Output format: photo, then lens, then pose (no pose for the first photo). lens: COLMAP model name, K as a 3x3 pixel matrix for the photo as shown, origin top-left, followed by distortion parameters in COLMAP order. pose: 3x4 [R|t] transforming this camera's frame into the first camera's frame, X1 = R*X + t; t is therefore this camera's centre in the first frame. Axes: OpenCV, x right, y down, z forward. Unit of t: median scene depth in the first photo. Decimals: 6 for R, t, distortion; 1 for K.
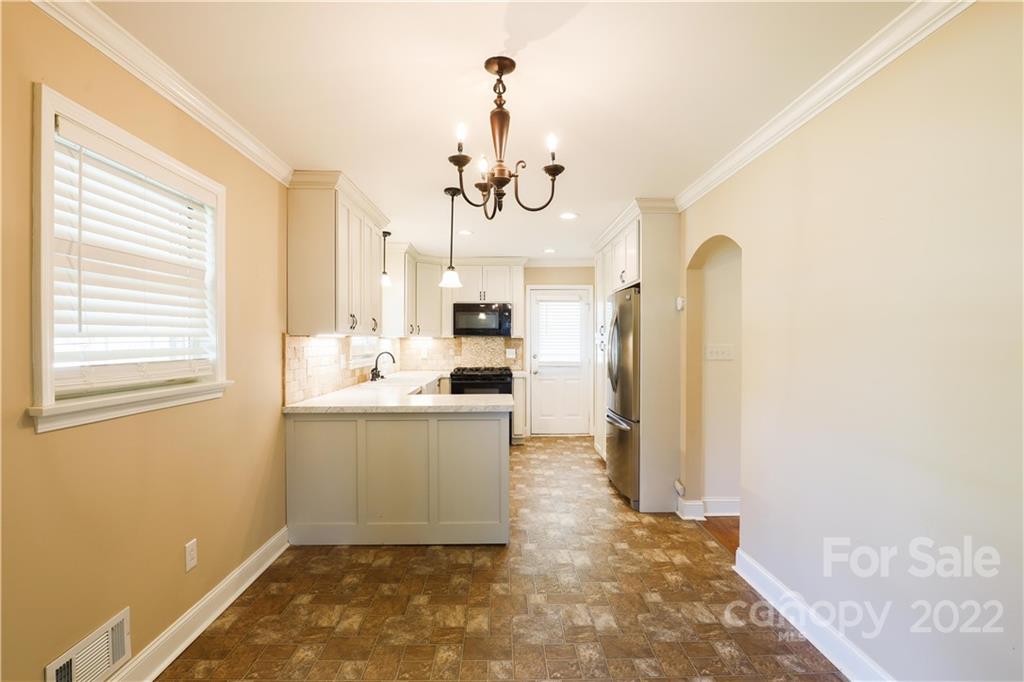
lens RADIAL K [[498.1, 0, 510.3], [0, 498.1, 335.6], [0, 0, 1]] dist [-0.034915, 0.000830]
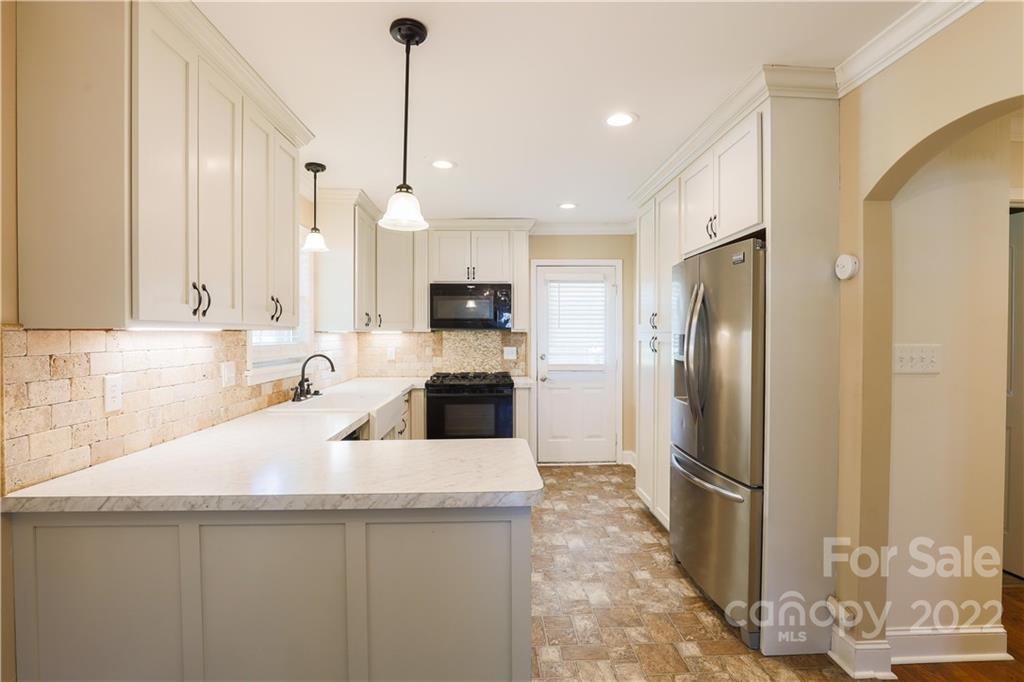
lens RADIAL K [[498.1, 0, 508.8], [0, 498.1, 340.5], [0, 0, 1]] dist [-0.034915, 0.000830]
pose [[0.999834, -0.001422, 0.018155, -0.018291], [0.001010, 0.999742, 0.022692, 0.000757], [-0.018183, -0.022670, 0.999578, 0.350710]]
